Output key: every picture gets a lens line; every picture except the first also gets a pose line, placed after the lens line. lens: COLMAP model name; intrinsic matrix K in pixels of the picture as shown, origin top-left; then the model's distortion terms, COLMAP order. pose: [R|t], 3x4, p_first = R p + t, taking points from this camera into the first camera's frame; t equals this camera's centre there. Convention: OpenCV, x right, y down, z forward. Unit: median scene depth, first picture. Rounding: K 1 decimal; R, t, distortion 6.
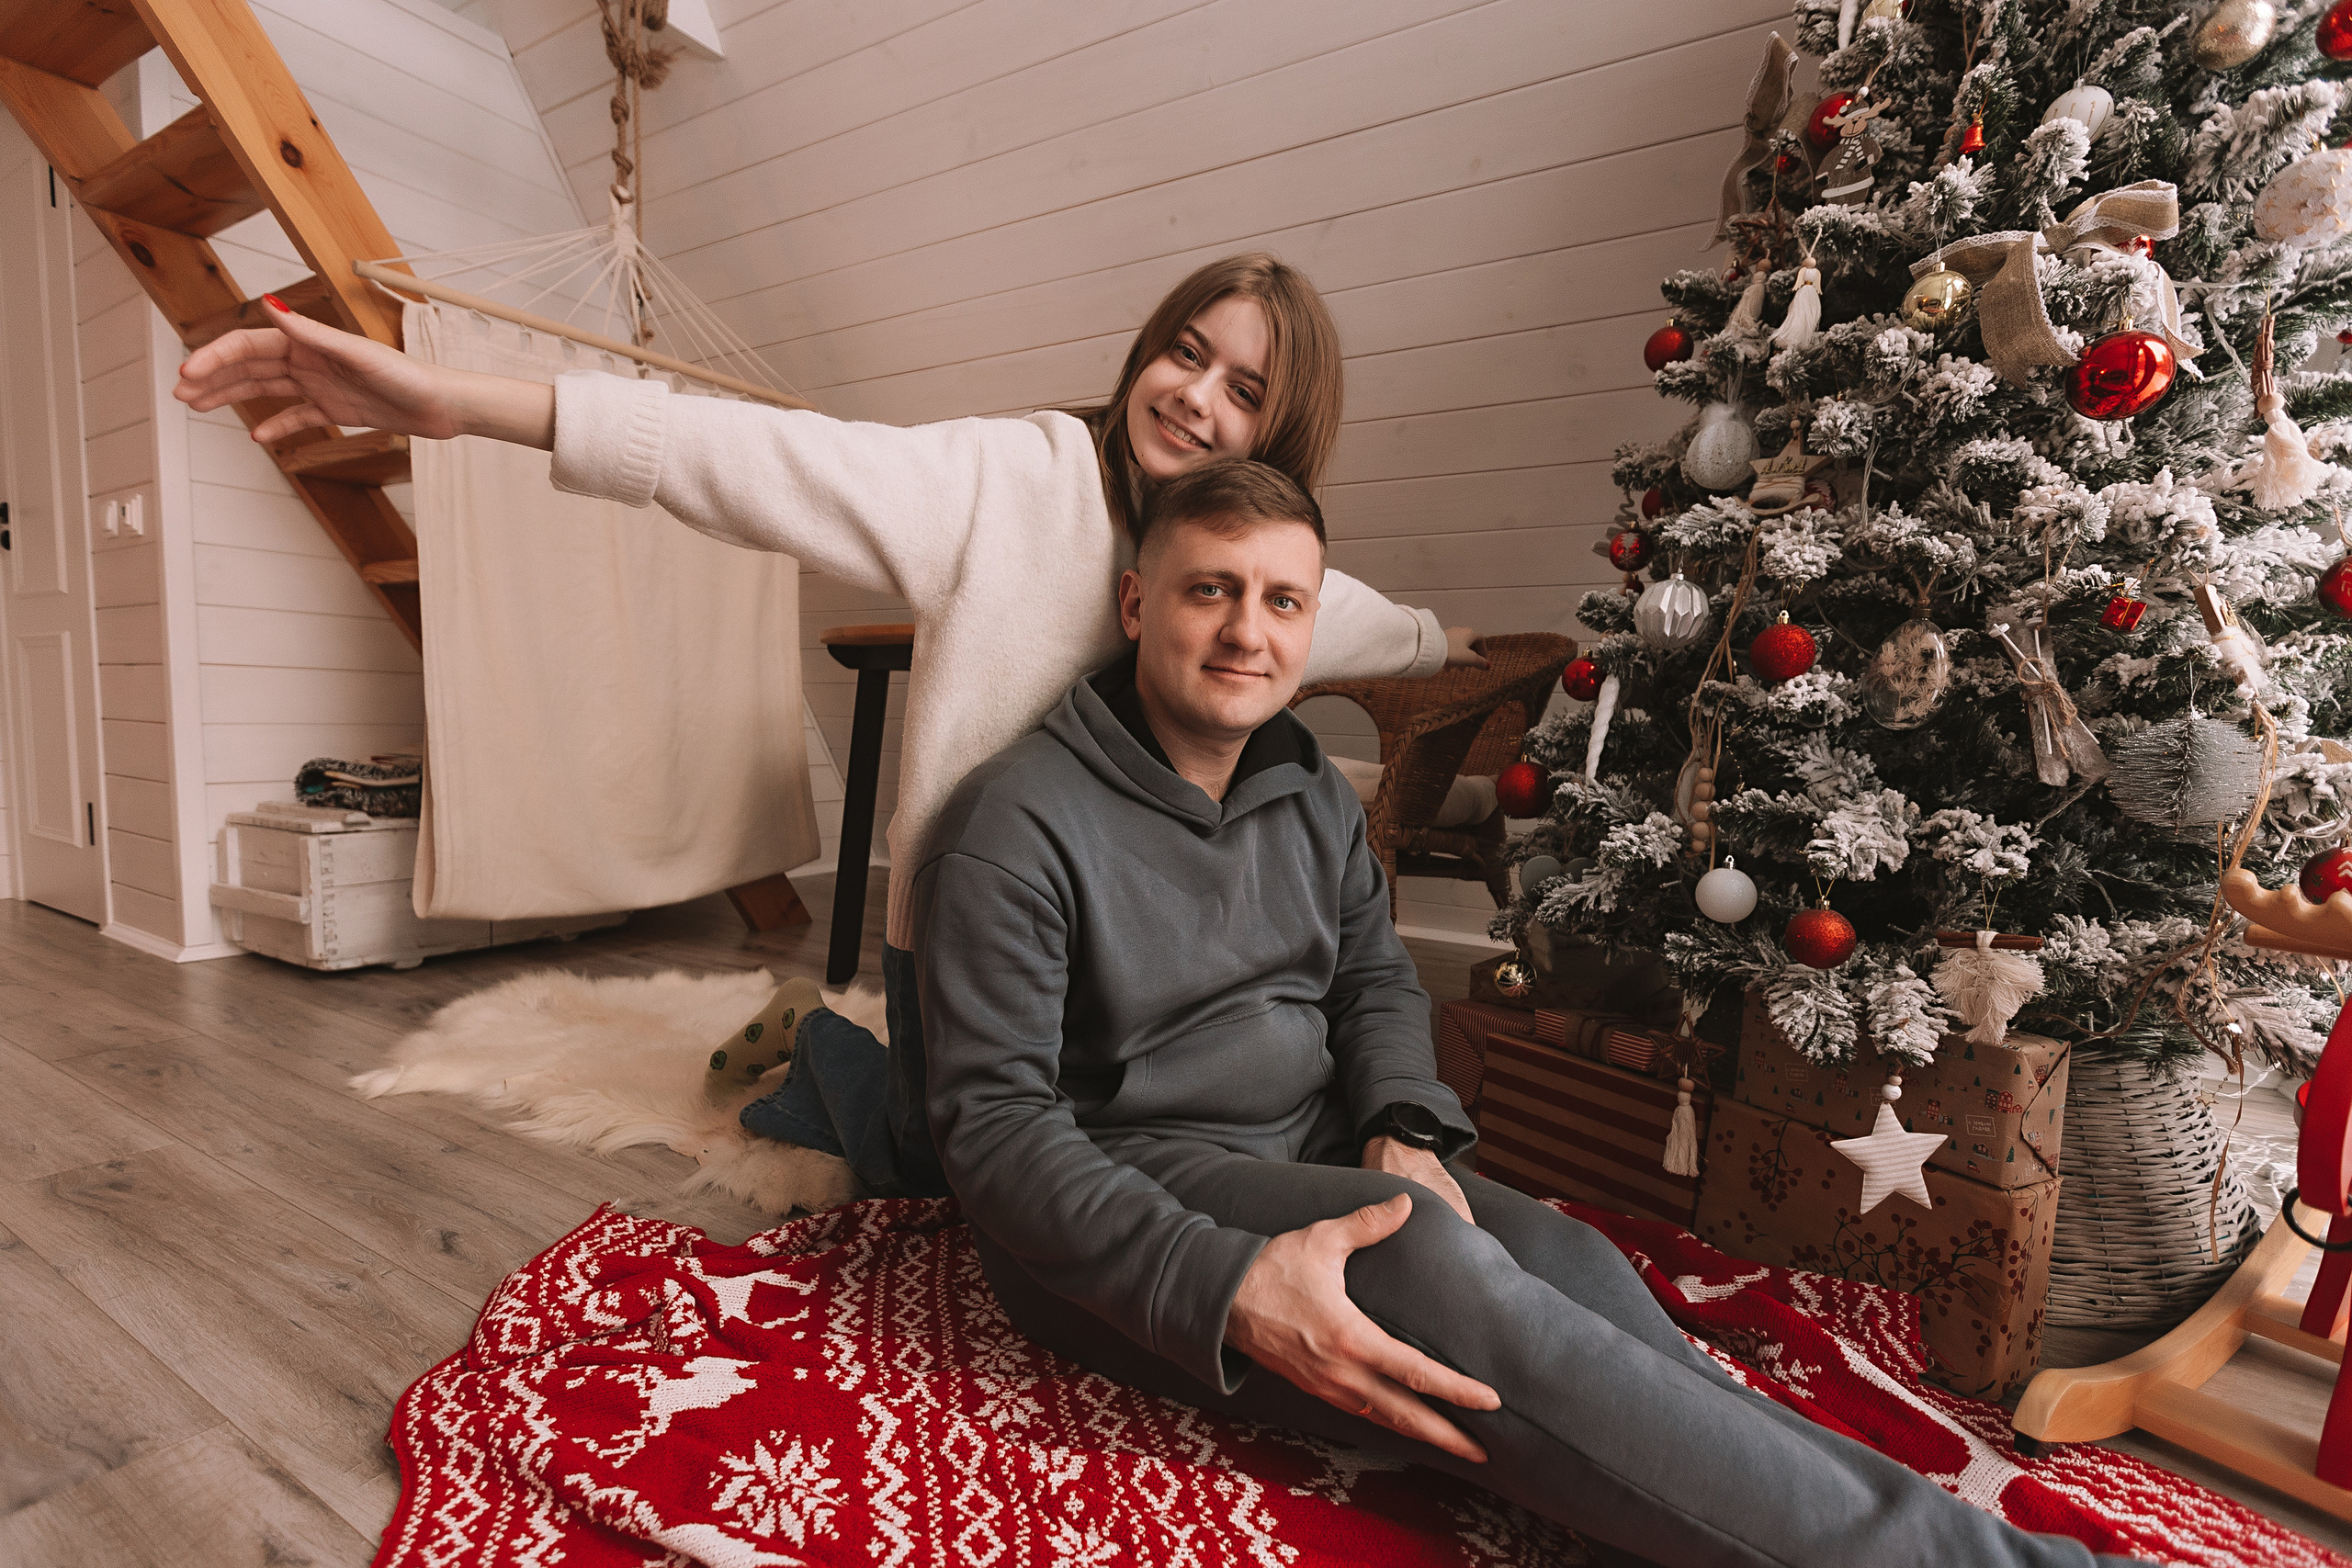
lens RADIAL K [[1082.2, 0, 1166.3], [0, 1082.2, 815.2], [0, 0, 1]] dist [0.005135, -0.002835]
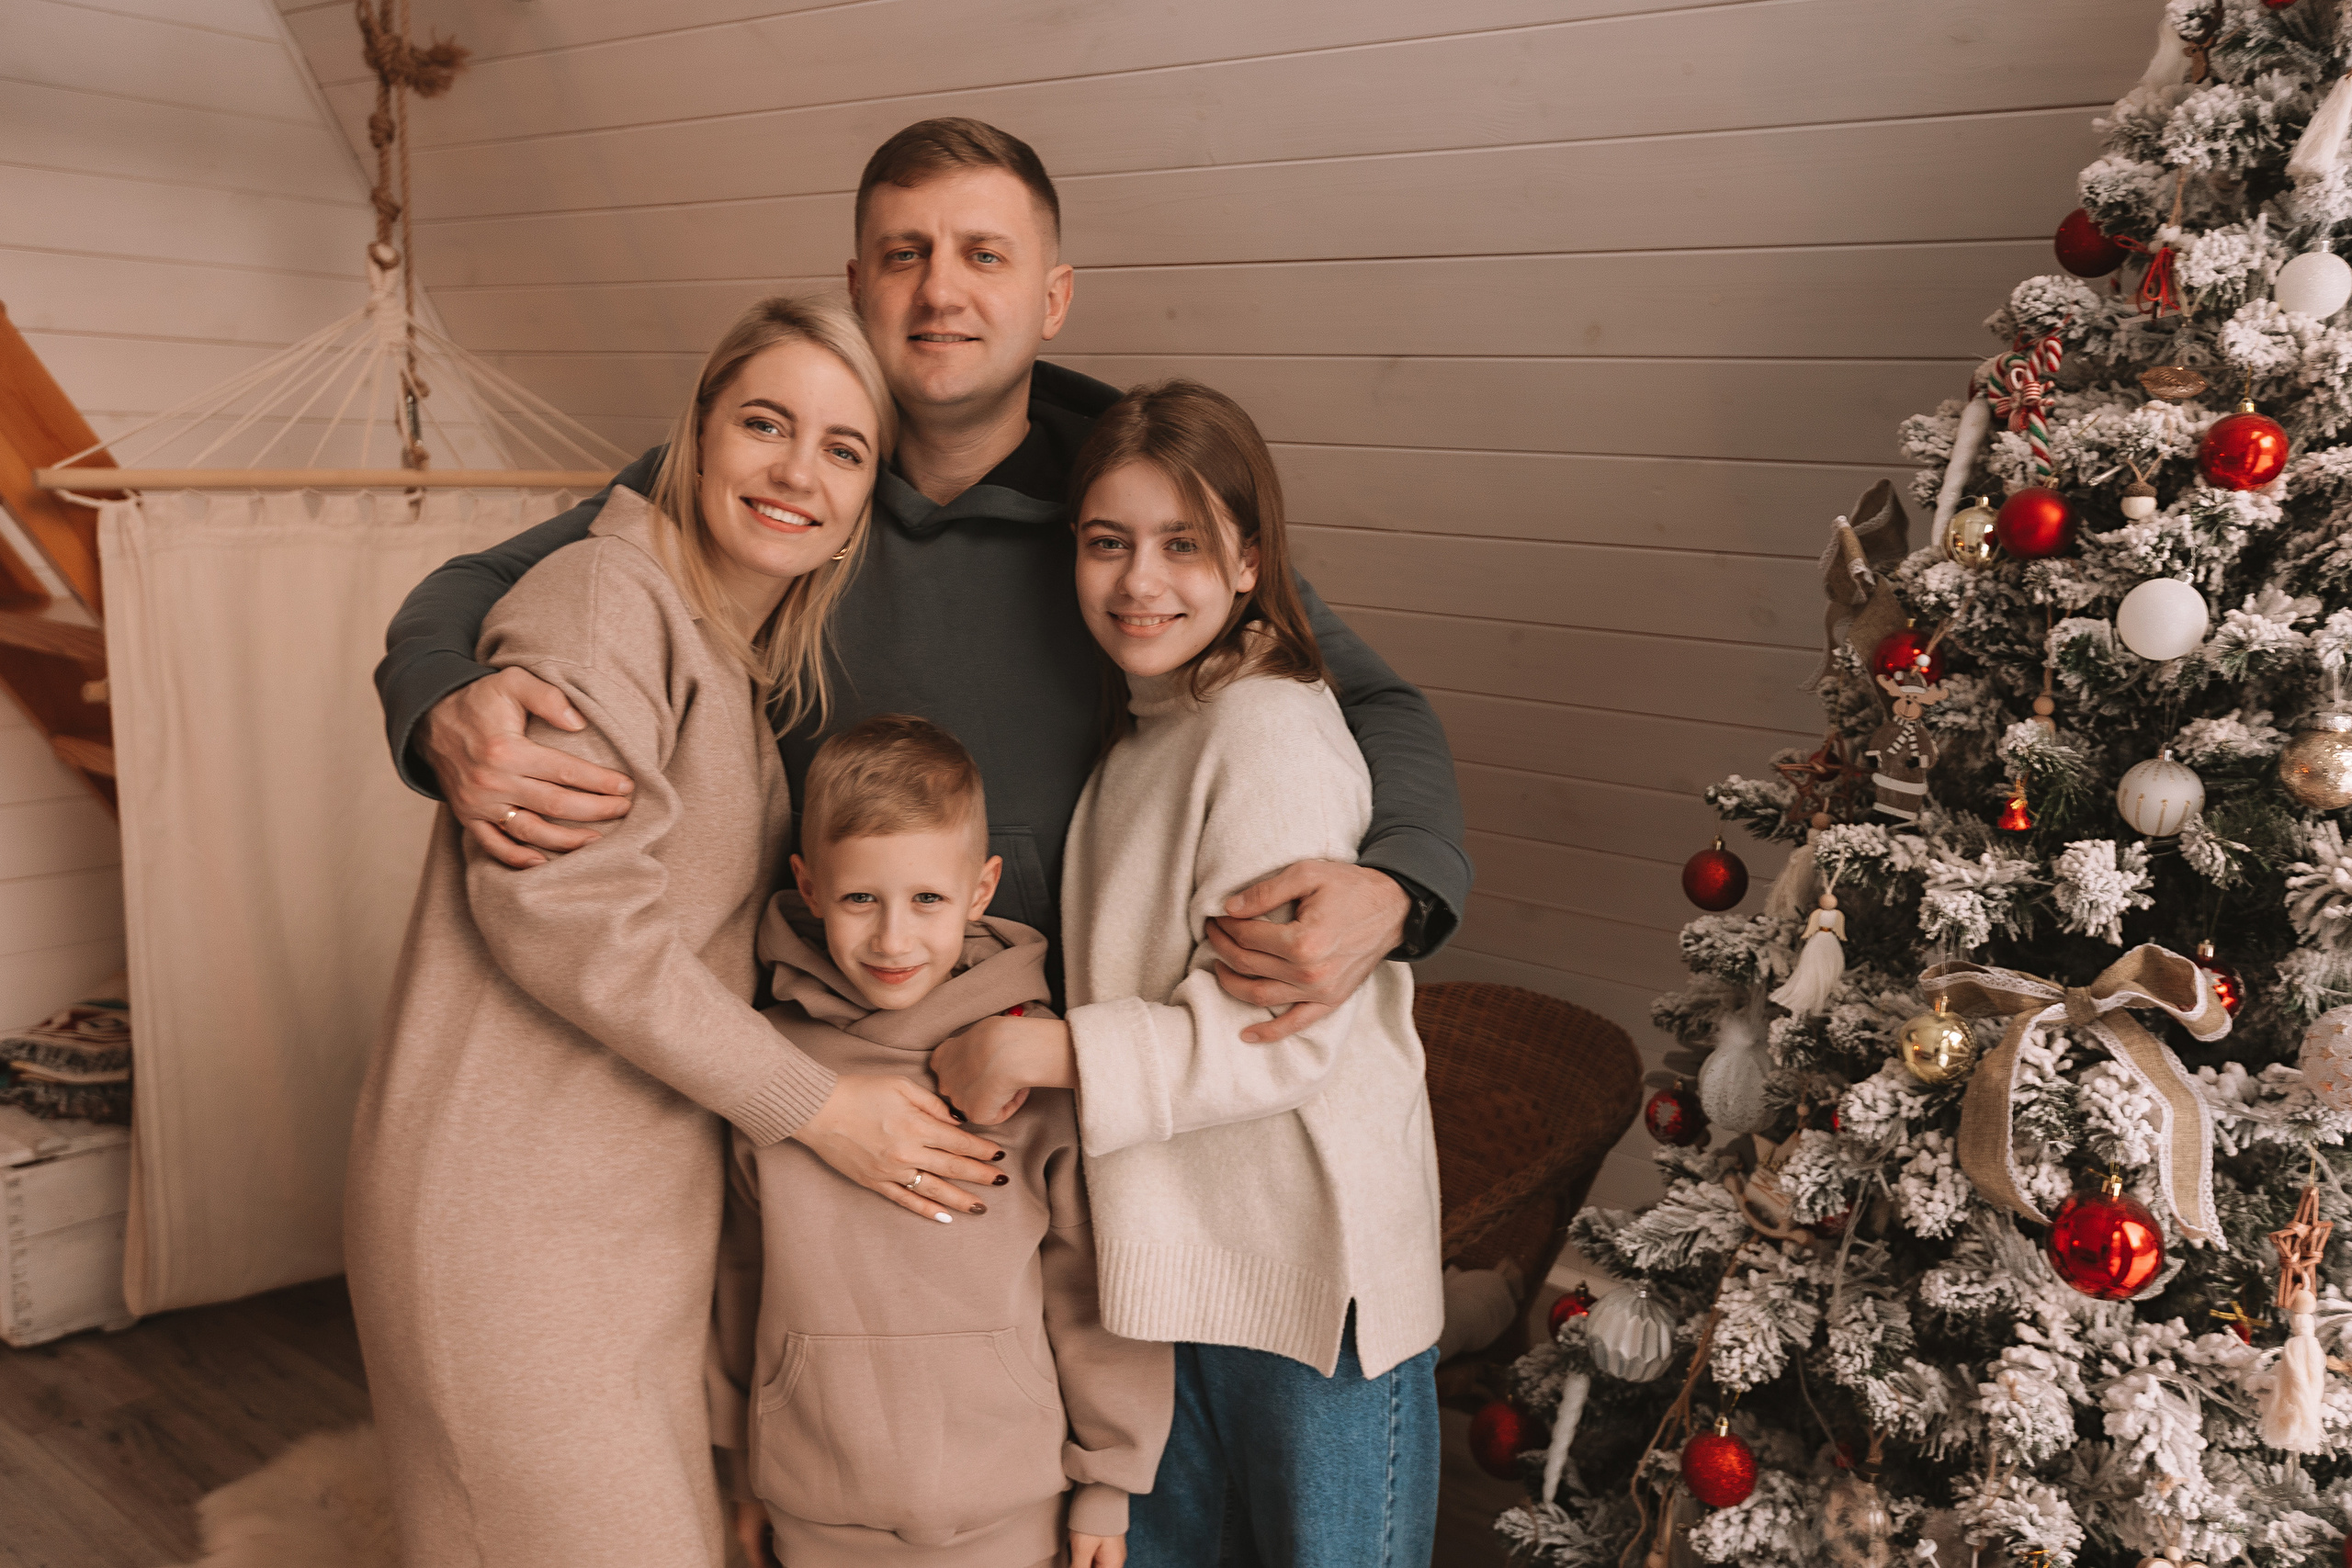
lens RADIAL K [[1976.6, 0, 1173.6], [0, 1976.6, 779.2], [0, 0, 1]] dist [-0.005436, 0.001582]
pose [[0.990821, 0.032444, -0.131226, 0.332009], [-0.022261, 0.996678, 0.078338, -0.698865], [0.133331, -0.074698, 0.988253, -0.382609]]
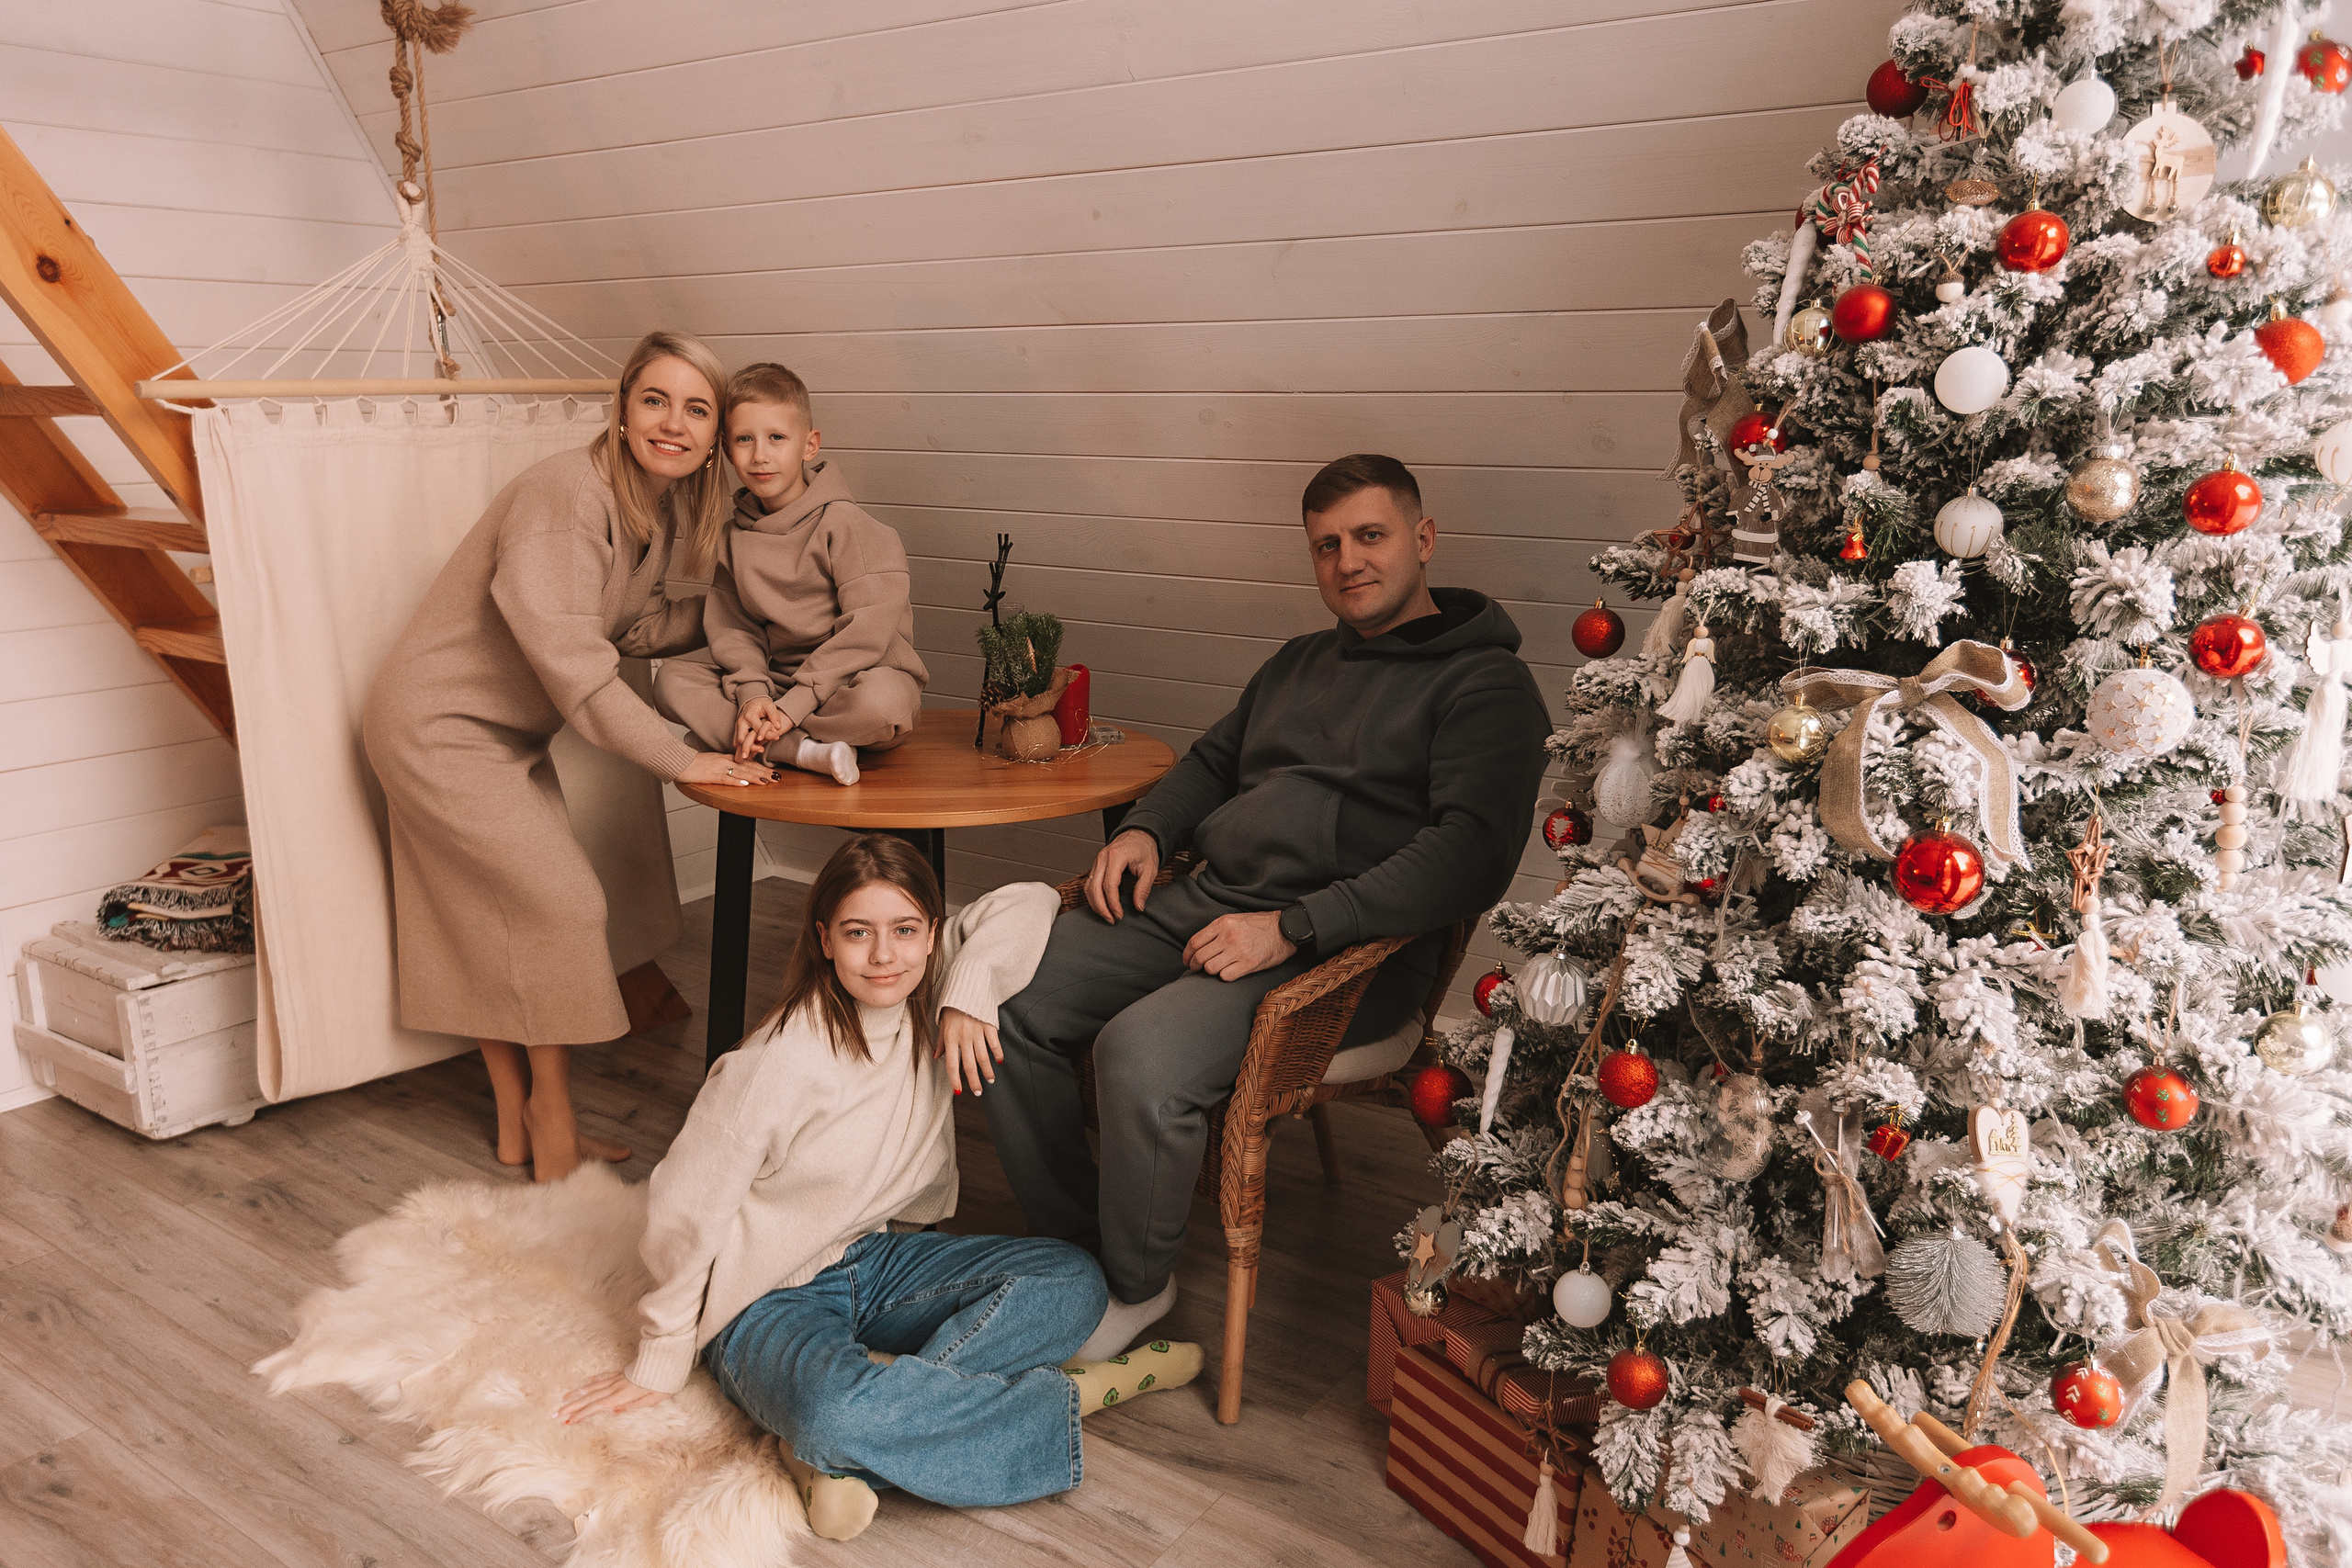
lens RADIAL K [[1706.1, 0, 1090.5], [0, 1706.1, 787.1], [0, 0, 1]] dist [0.006132, -0.010204]
pose [[0.995850, -0.008262, -0.090636, 0.209846], [0.020605, 0.990479, 0.136114, -0.596926], [0.088648, -0.137417, 0.986538, -0.503432]]
